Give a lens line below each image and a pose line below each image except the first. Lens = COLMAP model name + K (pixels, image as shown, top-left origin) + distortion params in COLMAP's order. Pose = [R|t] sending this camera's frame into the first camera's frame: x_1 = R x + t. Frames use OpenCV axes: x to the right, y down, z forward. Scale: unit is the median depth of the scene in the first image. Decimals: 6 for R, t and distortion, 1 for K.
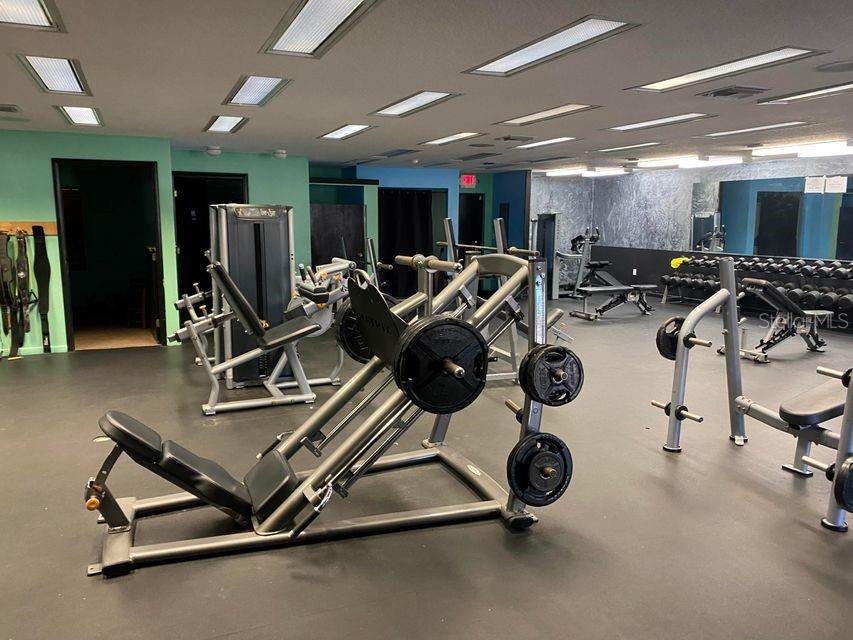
lens RADIAL K [[637.2, 0, 426.5], [0, 637.2, 320.0], [0, 0, 1]] dist [0.066766, -0.093084]
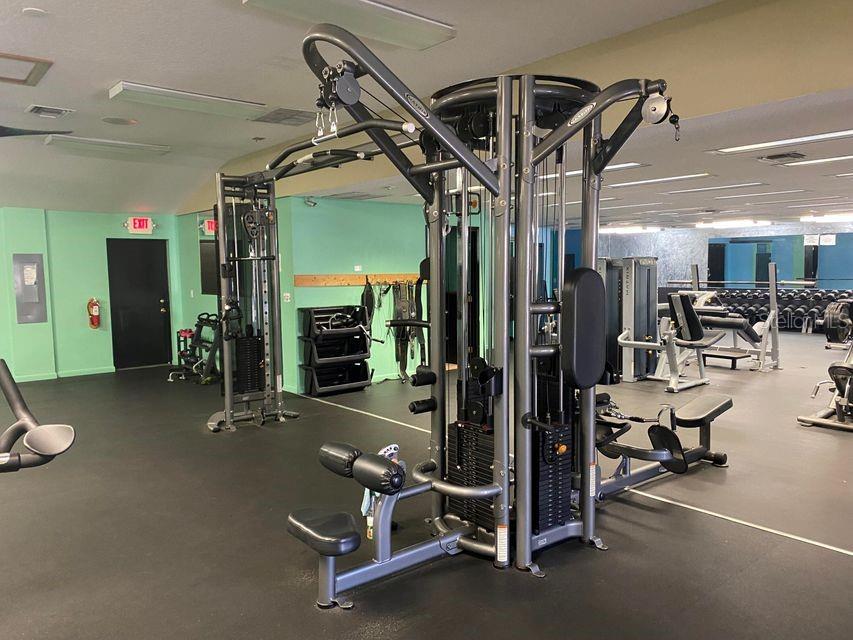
lens RADIAL K [[637.2, 0, 426.5], [0, 637.2, 320.0], [0, 0, 1]] dist [0.066766, -0.093084]
pose [[0.958223, -0.038530, 0.283417, -0.669507], [0.060630, 0.995729, -0.069622, 0.023249], [-0.279524, 0.083897, 0.956466, -0.157472]]
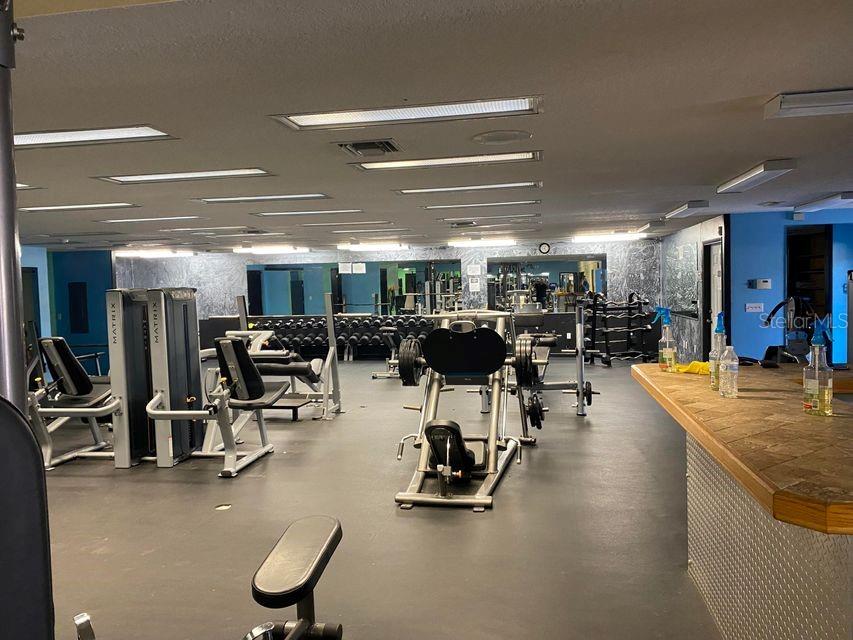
lens RADIAL K [[637.2, 0, 426.5], [0, 637.2, 320.0], [0, 0, 1]] dist [0.066766, -0.093084]
pose [[0.550617, -0.064308, 0.832277, -0.528863], [0.160410, 0.986598, -0.029892, -0.015355], [-0.819201, 0.149964, 0.553553, 0.040865]]
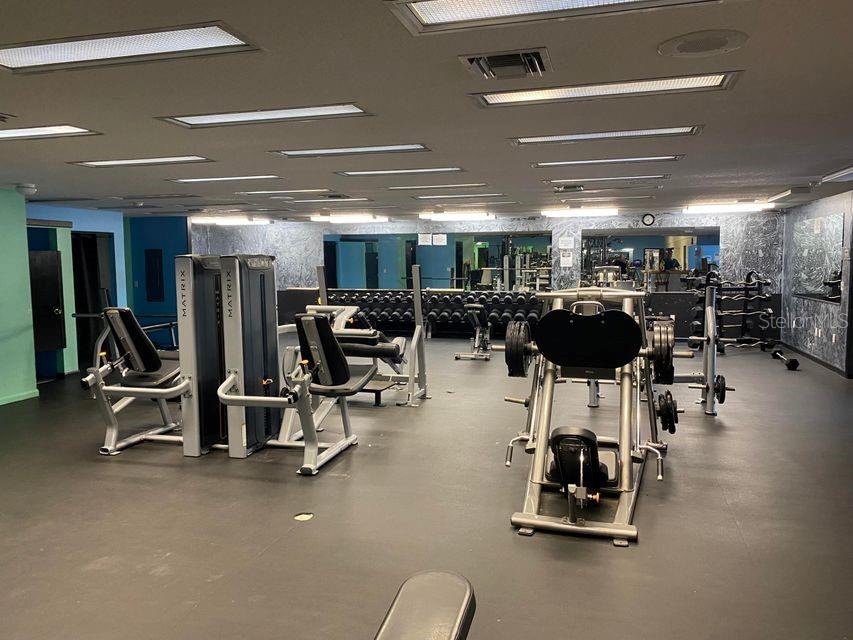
lens RADIAL K [[632.4, 0, 430.0], [0, 632.4, 320.9], [0, 0, 1]] dist [0.142107, -0.301594]
pose [[0.631489, -0.082065, 0.771030, -0.472127], [0.132776, 0.991141, -0.003254, -0.025974], [-0.763932, 0.104430, 0.636791, 0.121690]]
